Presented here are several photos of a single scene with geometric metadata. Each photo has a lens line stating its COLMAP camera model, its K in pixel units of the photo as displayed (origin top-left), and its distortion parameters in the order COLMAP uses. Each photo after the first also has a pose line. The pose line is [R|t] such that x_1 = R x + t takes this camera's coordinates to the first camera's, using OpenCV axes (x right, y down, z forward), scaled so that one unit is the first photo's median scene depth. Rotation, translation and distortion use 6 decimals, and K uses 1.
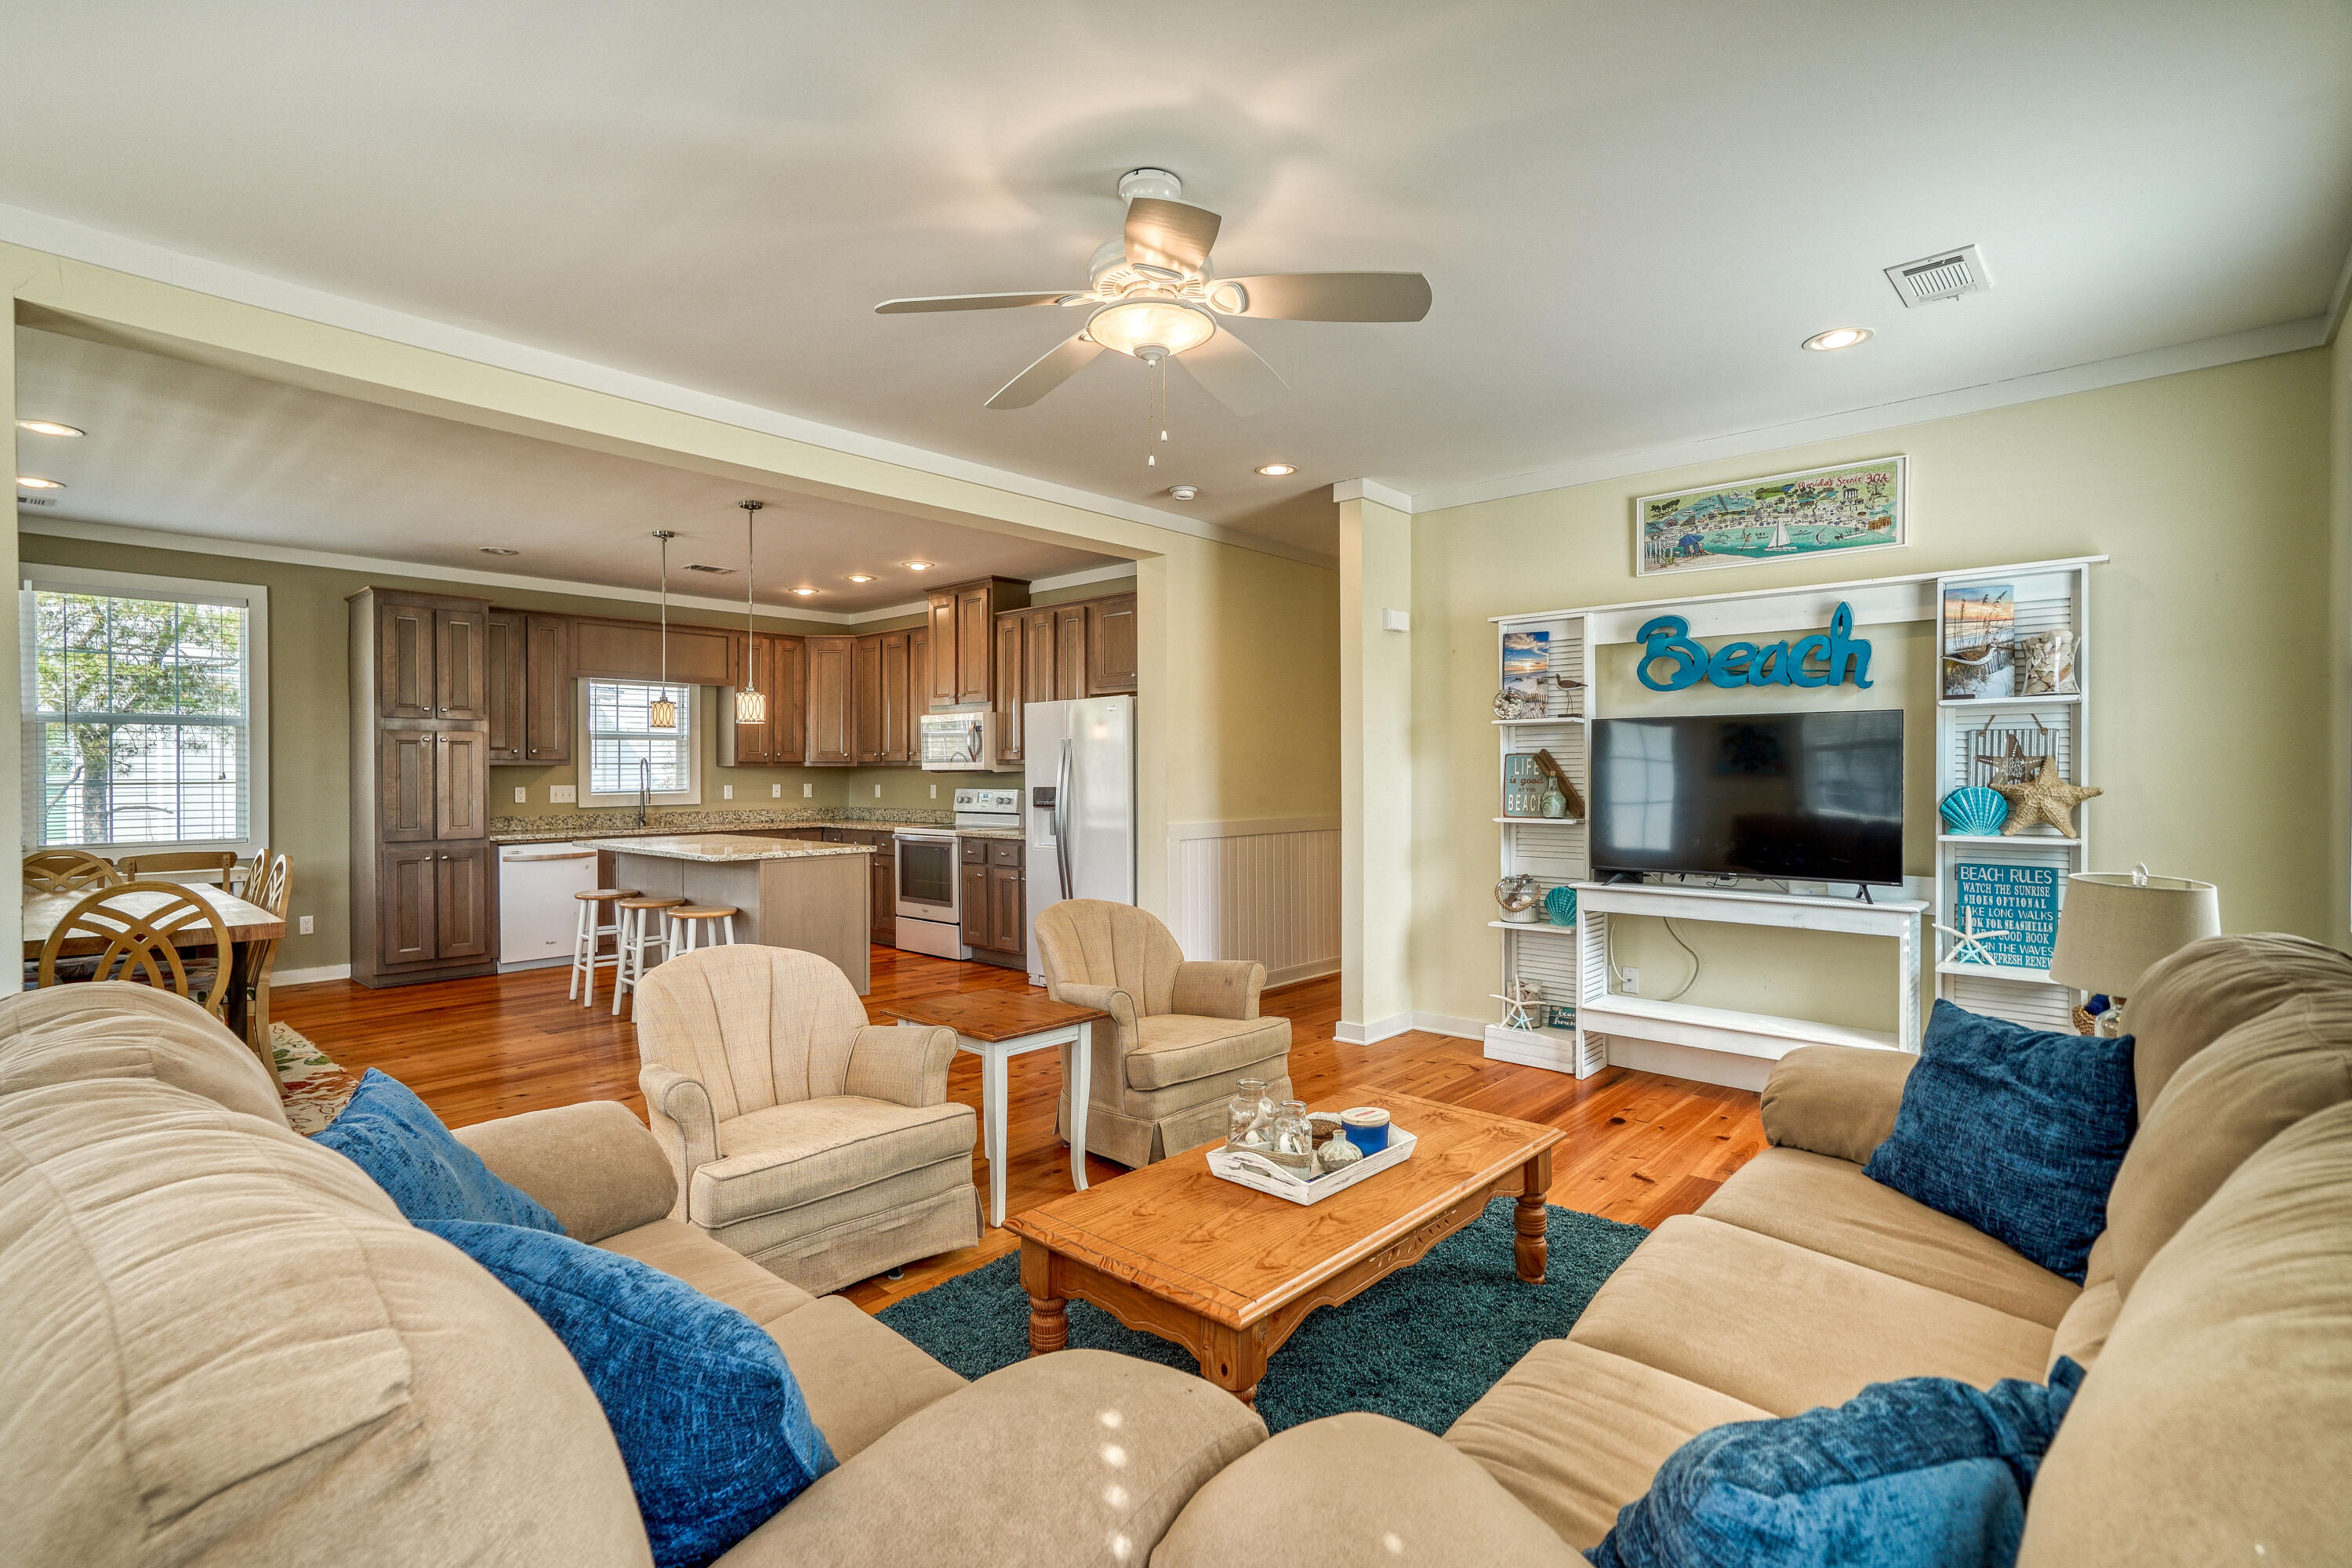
lens RADIAL K [[1091.7, 0, 1175.3], [0, 1091.7, 771.2], [0, 0, 1]] dist [0.009975, -0.000056]
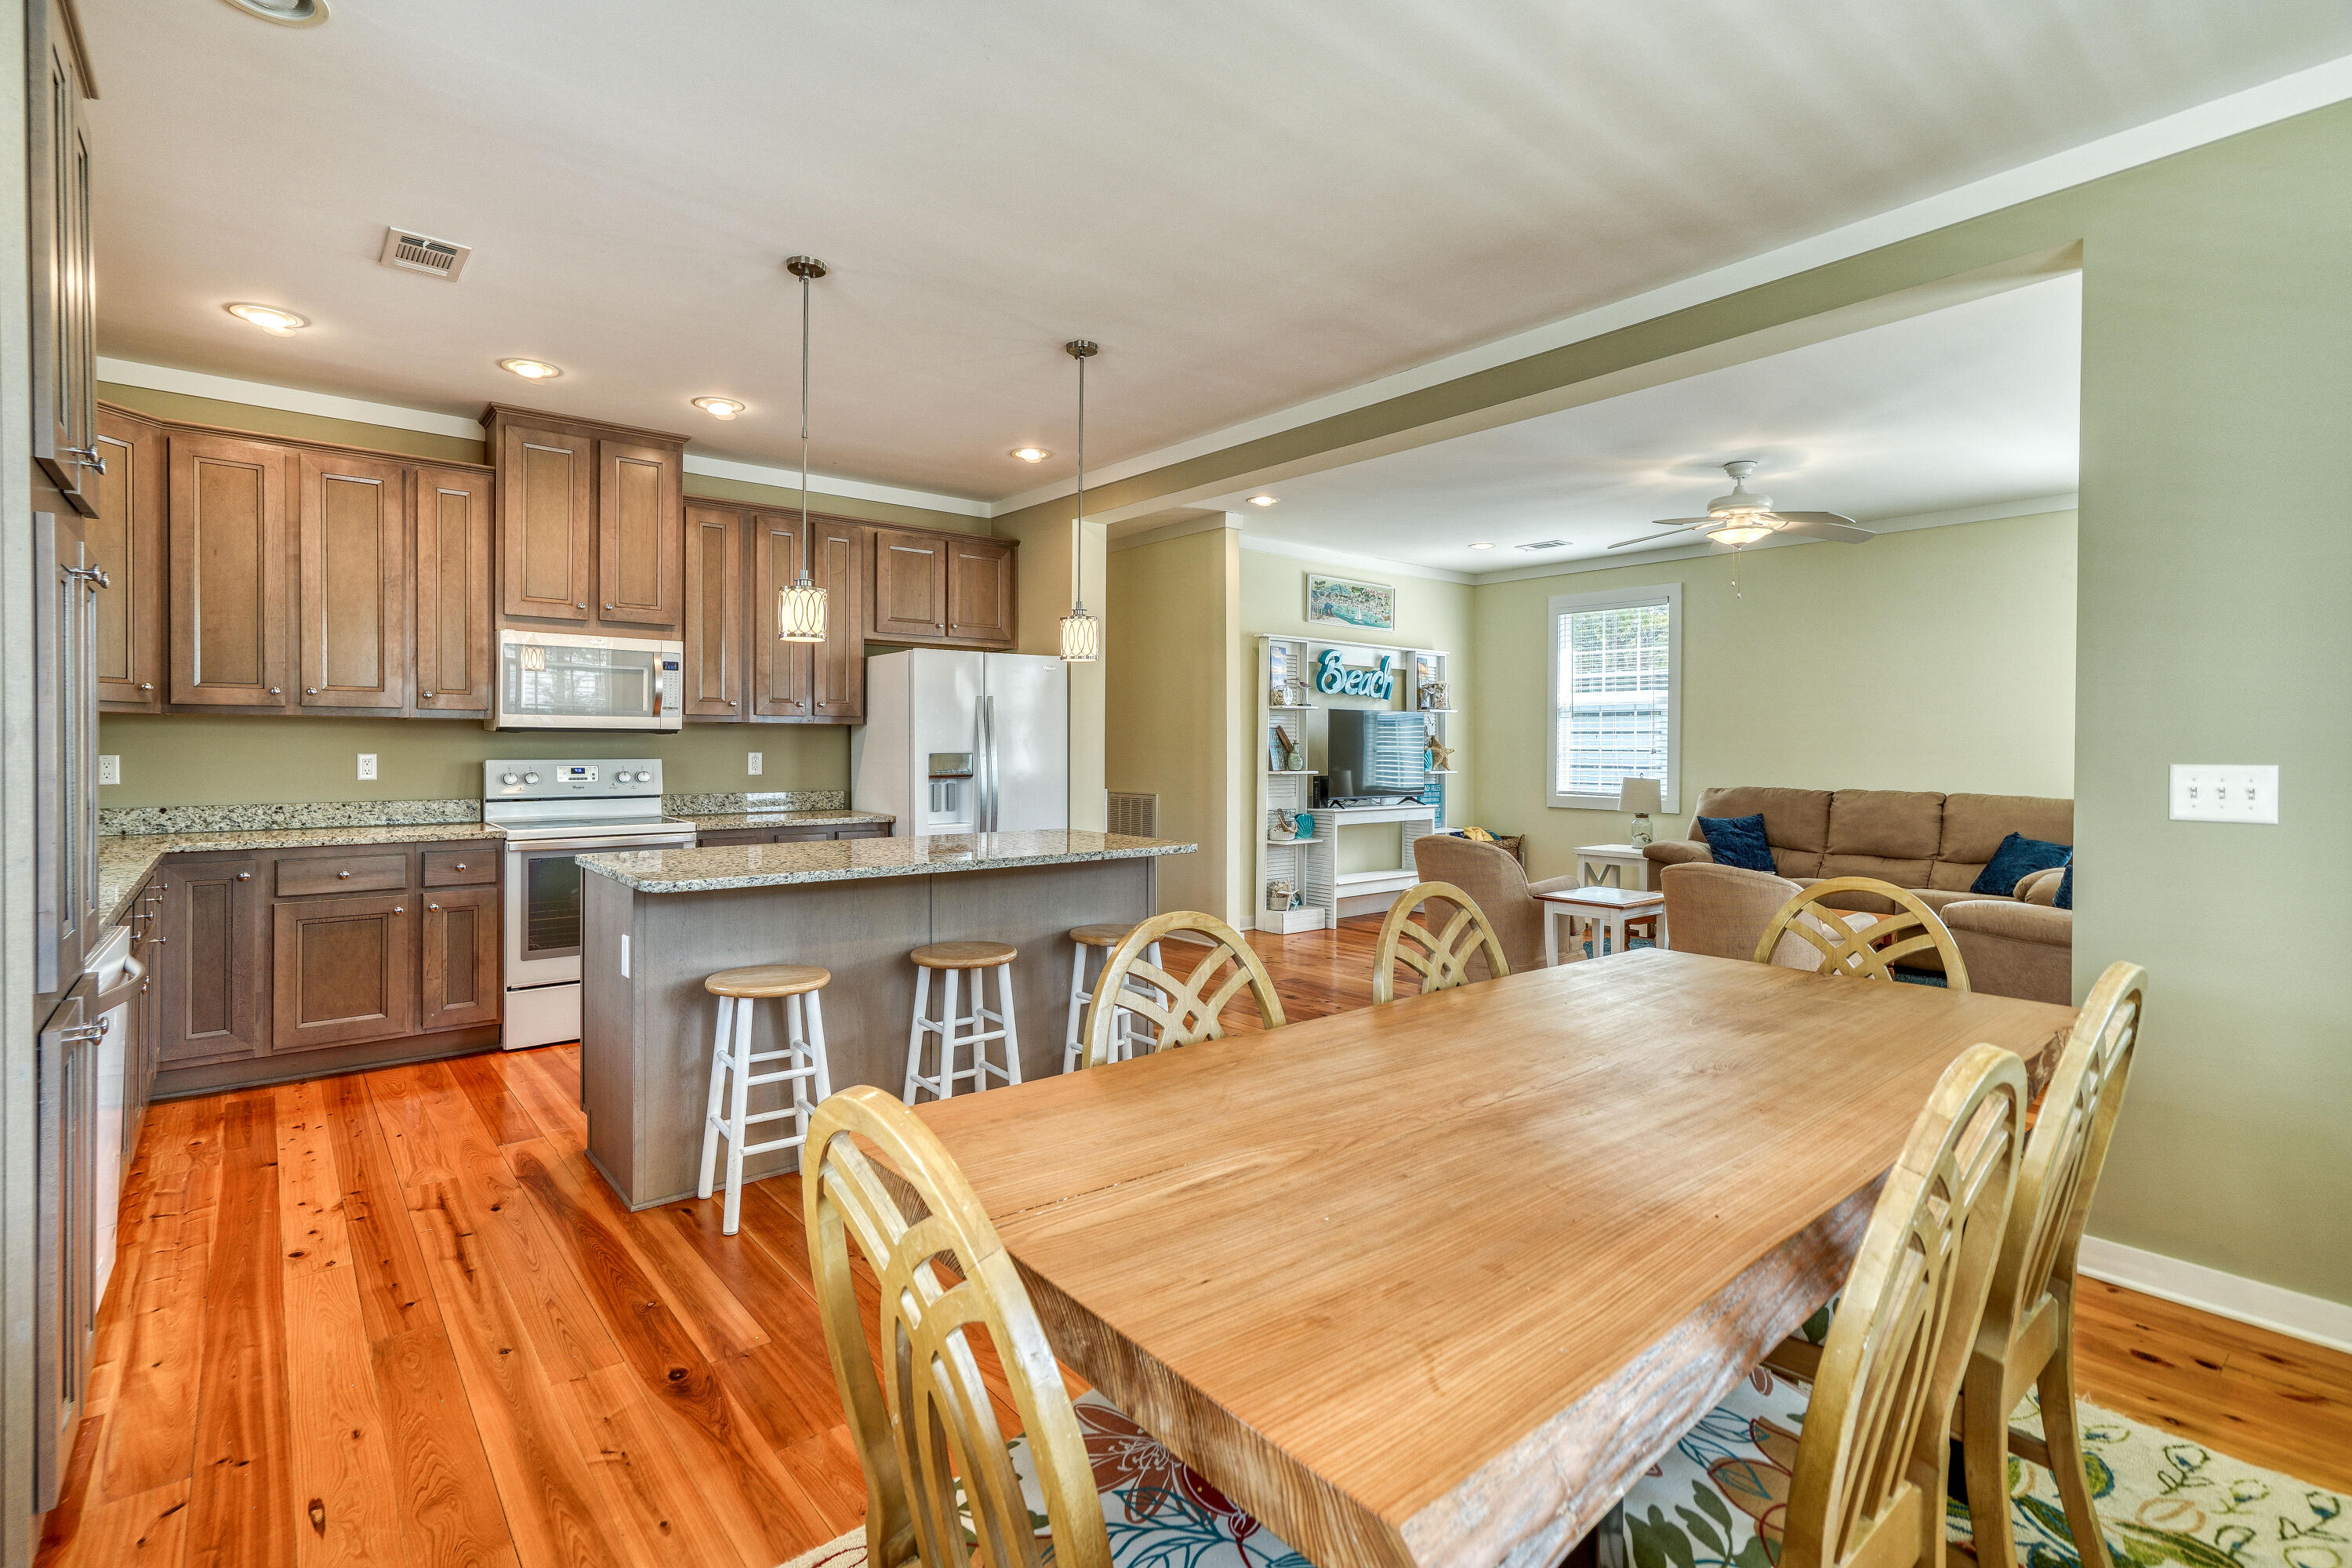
lens RADIAL K [[1104.1, 0, 1156.0], [0, 1104.1, 771.5], [0, 0, 1]] dist [0.013333, 0.000428]
pose [[0.147264, -0.016171, 0.988965, -0.827880], [-0.002976, 0.999855, 0.016792, 0.012733], [-0.989093, -0.005416, 0.147194, 0.648100]]
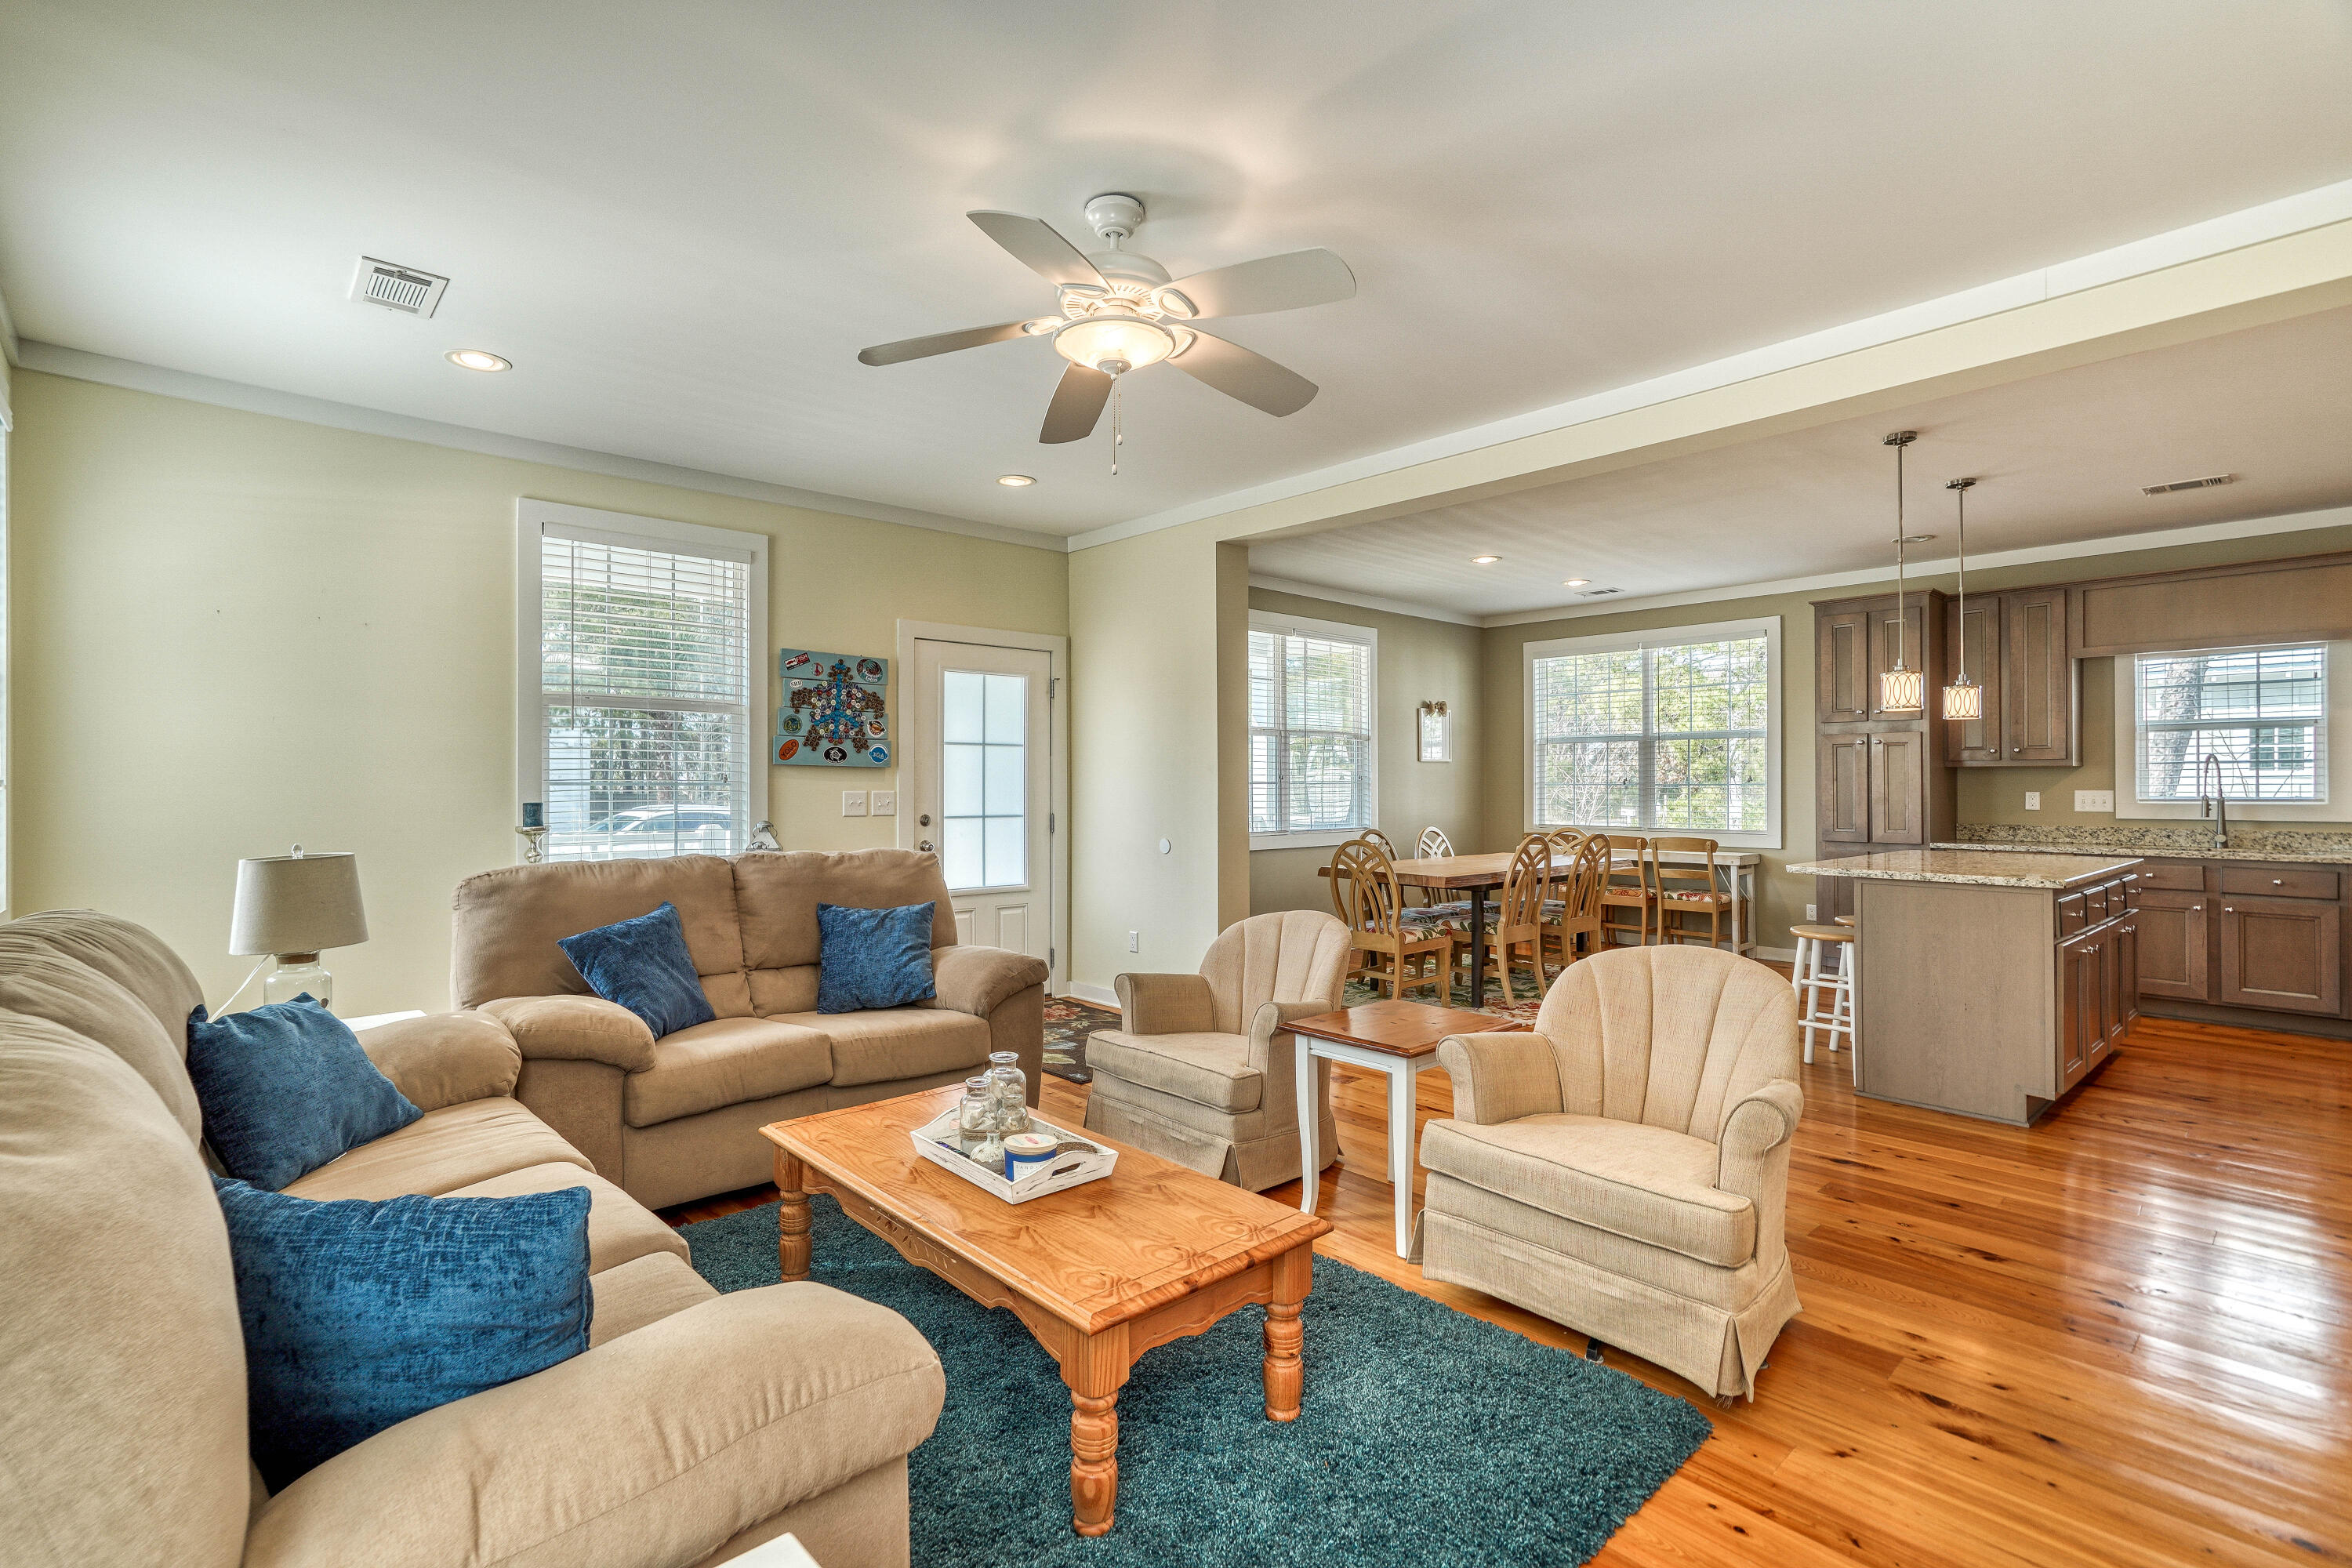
lens RADIAL K [[1075.9, 0, 1111.9], [0, 1075.9, 782.9], [0, 0, 1]] dist [0.009644, 0.000017]
pose [[-0.121064, 0.003874, -0.992637, 0.356238], [0.002301, 0.999991, 0.003622, 0.003047], [0.992642, -0.001845, -0.121072, 0.396735]]
